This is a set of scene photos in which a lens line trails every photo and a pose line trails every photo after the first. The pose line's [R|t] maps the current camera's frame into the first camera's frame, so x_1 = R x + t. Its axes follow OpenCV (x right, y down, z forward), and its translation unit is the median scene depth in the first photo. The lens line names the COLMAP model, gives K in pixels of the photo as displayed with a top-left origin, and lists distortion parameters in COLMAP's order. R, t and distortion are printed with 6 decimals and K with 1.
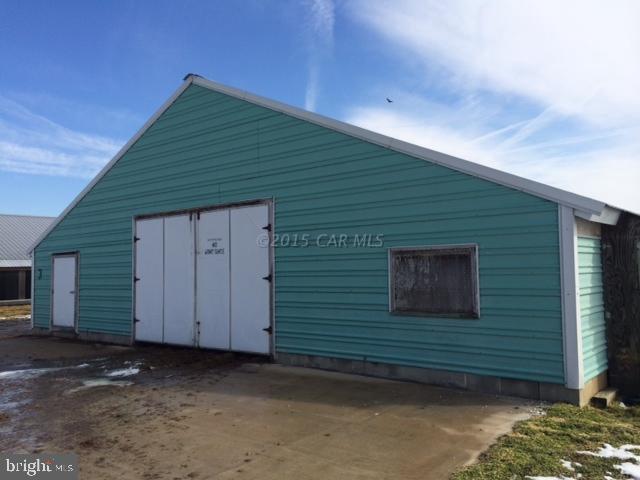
lens RADIAL K [[624.9, 0, 320.0], [0, 624.9, 240.0], [0, 0, 1]] dist [0.071586, -0.003488]
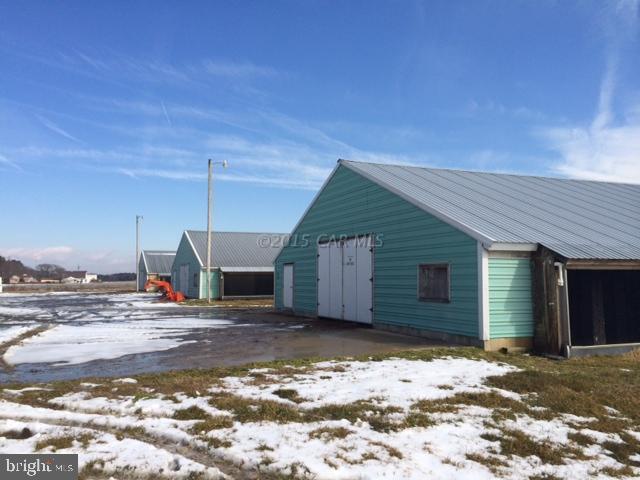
lens RADIAL K [[624.9, 0, 320.0], [0, 624.9, 240.0], [0, 0, 1]] dist [0.071586, -0.003488]
pose [[0.897815, -0.013139, -0.440177, 0.518453], [0.009083, 0.999895, -0.011321, -0.028091], [0.440280, 0.006166, 0.897839, -0.573361]]
